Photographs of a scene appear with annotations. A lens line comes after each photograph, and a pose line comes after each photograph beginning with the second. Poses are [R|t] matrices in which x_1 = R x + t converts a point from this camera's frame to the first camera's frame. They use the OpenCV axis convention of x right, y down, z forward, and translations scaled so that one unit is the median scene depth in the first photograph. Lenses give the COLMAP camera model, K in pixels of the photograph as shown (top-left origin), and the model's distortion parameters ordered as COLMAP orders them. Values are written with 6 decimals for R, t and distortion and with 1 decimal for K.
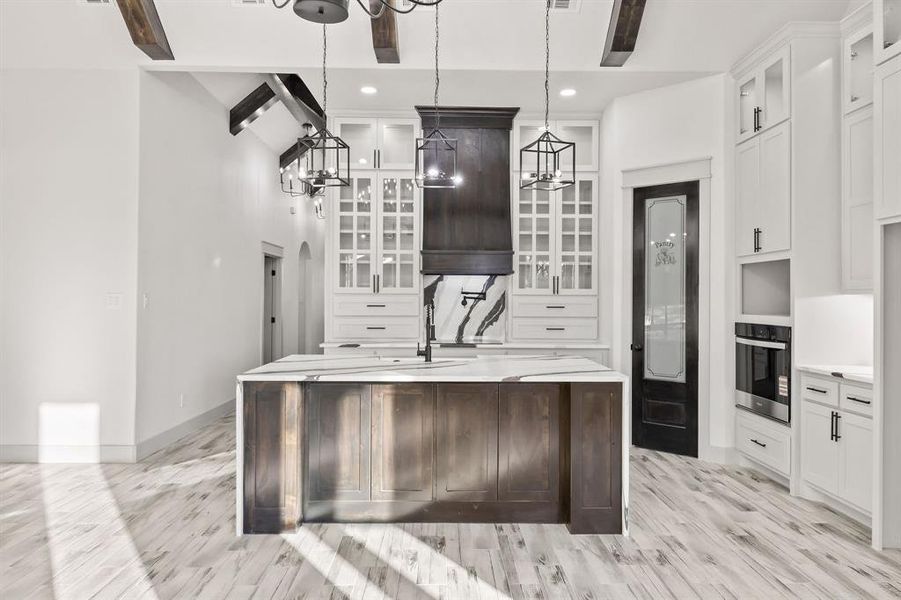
lens RADIAL K [[601.1, 0, 451.3], [0, 601.1, 289.1], [0, 0, 1]] dist [0.011694, -0.003053]
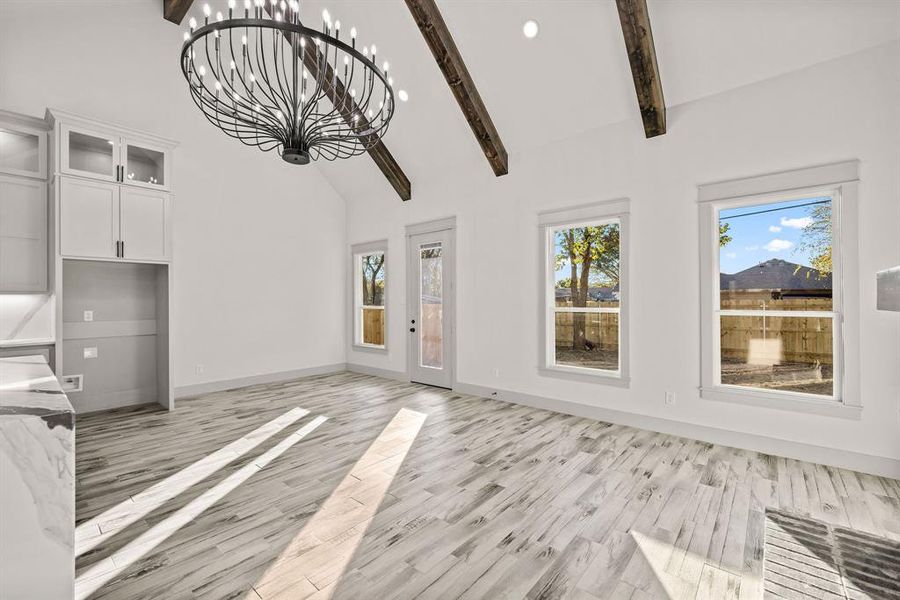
lens RADIAL K [[385.2, 0, 448.4], [0, 385.2, 295.4], [0, 0, 1]] dist [-0.002266, -0.000485]
pose [[-0.739339, 0.003582, 0.673324, -0.564883], [-0.012052, 0.999755, -0.018552, 0.012795], [-0.673226, -0.021831, -0.739115, 0.620715]]
